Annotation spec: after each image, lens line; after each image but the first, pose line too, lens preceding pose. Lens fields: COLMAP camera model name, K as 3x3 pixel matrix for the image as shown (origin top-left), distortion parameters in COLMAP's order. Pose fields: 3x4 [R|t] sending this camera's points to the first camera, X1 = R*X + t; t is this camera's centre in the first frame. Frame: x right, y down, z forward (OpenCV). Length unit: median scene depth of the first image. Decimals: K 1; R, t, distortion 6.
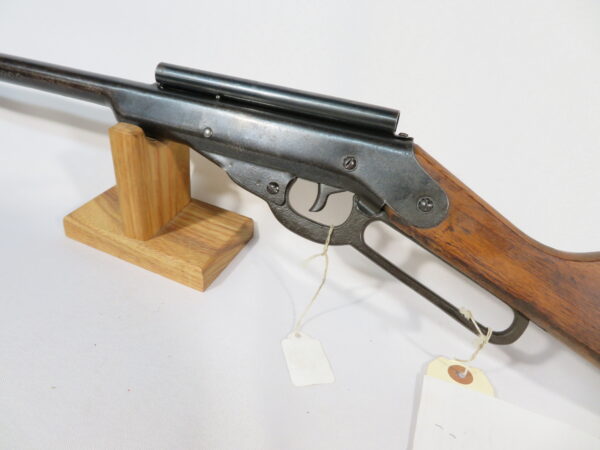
lens RADIAL K [[423.1, 0, 300.0], [0, 423.1, 225.0], [0, 0, 1]] dist [-0.008153, -0.002890]
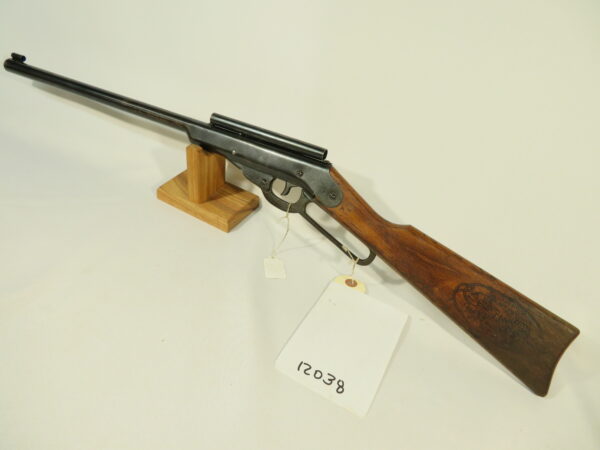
lens RADIAL K [[423.1, 0, 300.0], [0, 423.1, 225.0], [0, 0, 1]] dist [-0.008153, -0.002890]
pose [[0.993201, 0.078660, -0.085815, 0.272486], [-0.073474, 0.995368, 0.062003, -0.020541], [0.090294, -0.055276, 0.994380, -0.921574]]
